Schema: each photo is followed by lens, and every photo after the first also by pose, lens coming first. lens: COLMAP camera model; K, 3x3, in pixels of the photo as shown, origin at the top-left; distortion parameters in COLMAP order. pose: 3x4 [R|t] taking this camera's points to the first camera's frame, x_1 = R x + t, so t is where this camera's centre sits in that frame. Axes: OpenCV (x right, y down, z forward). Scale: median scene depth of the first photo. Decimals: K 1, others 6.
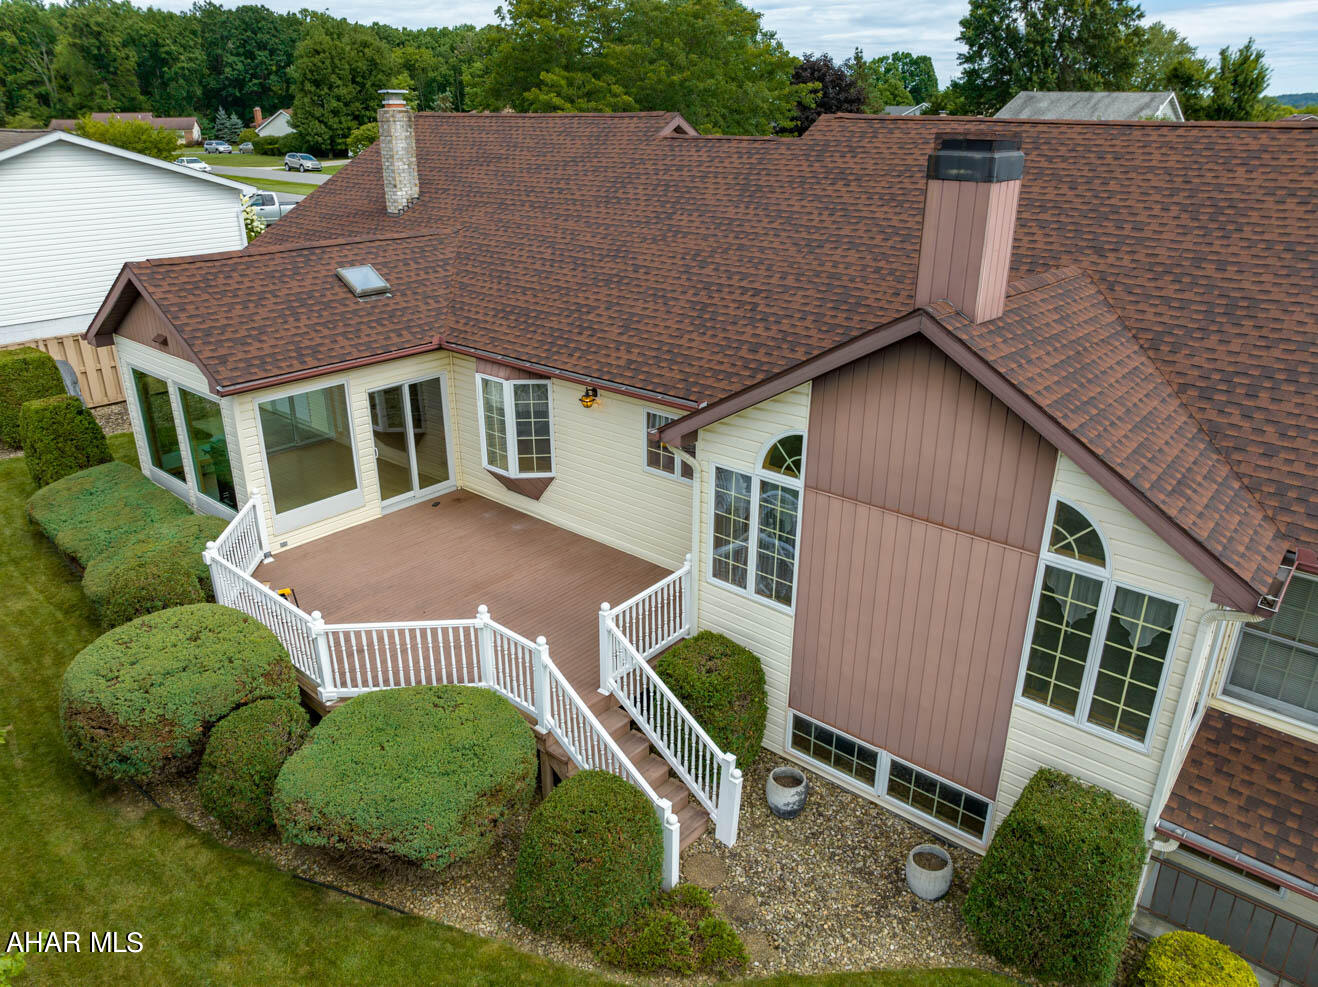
lens RADIAL K [[930.1, 0, 661.7], [0, 930.1, 490.7], [0, 0, 1]] dist [-0.050639, 0.022720]
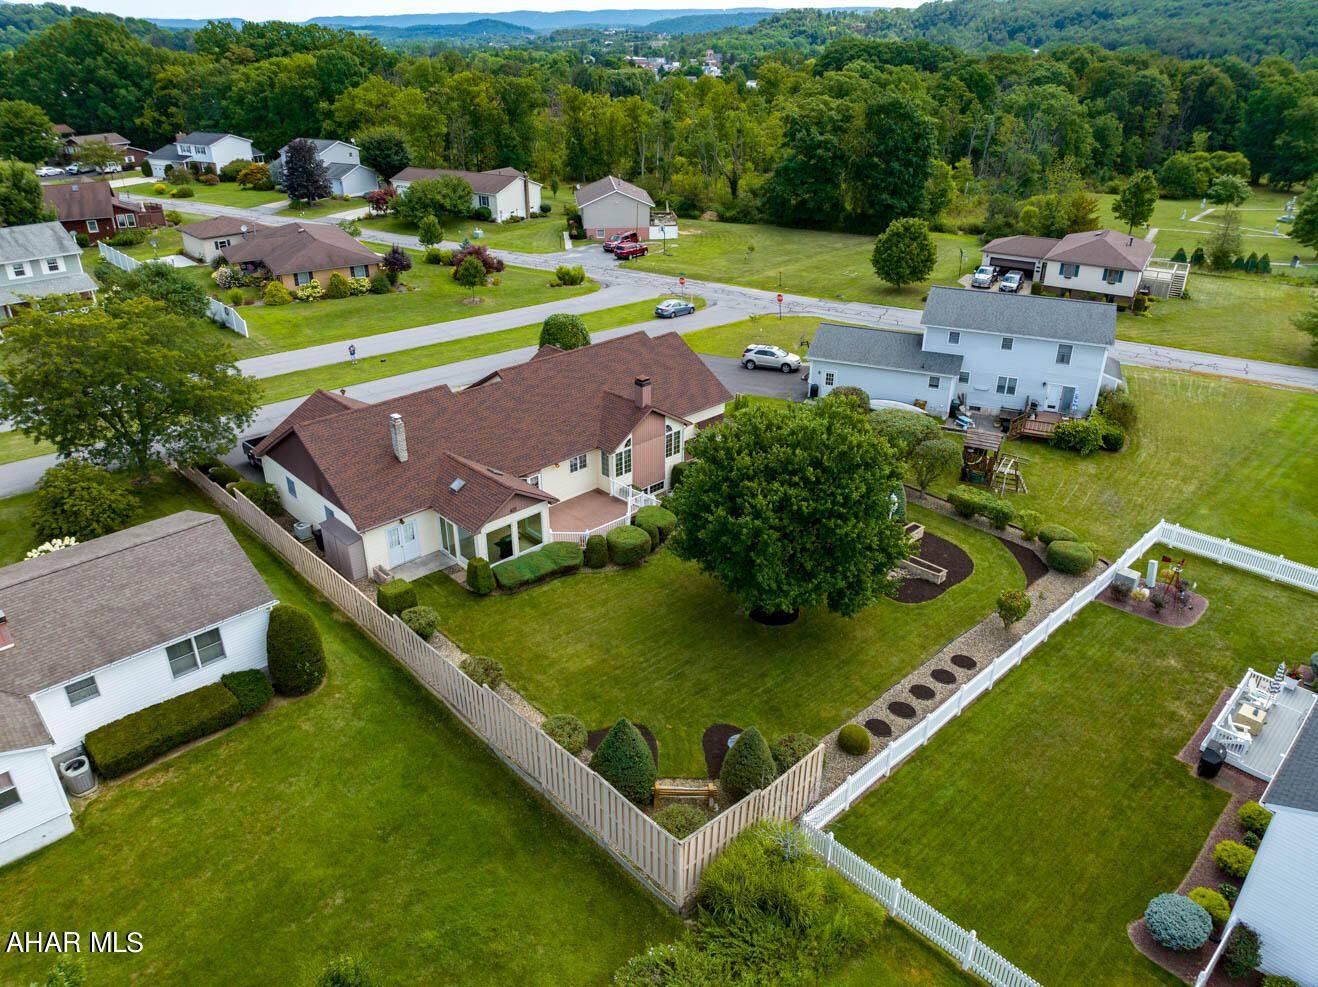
lens RADIAL K [[930.1, 0, 661.7], [0, 930.1, 490.7], [0, 0, 1]] dist [-0.050639, 0.022720]
pose [[0.102990, -0.447644, 0.888261, -3.089330], [0.373160, 0.845174, 0.382664, -1.169342], [-0.922033, 0.292053, 0.254087, -0.268429]]
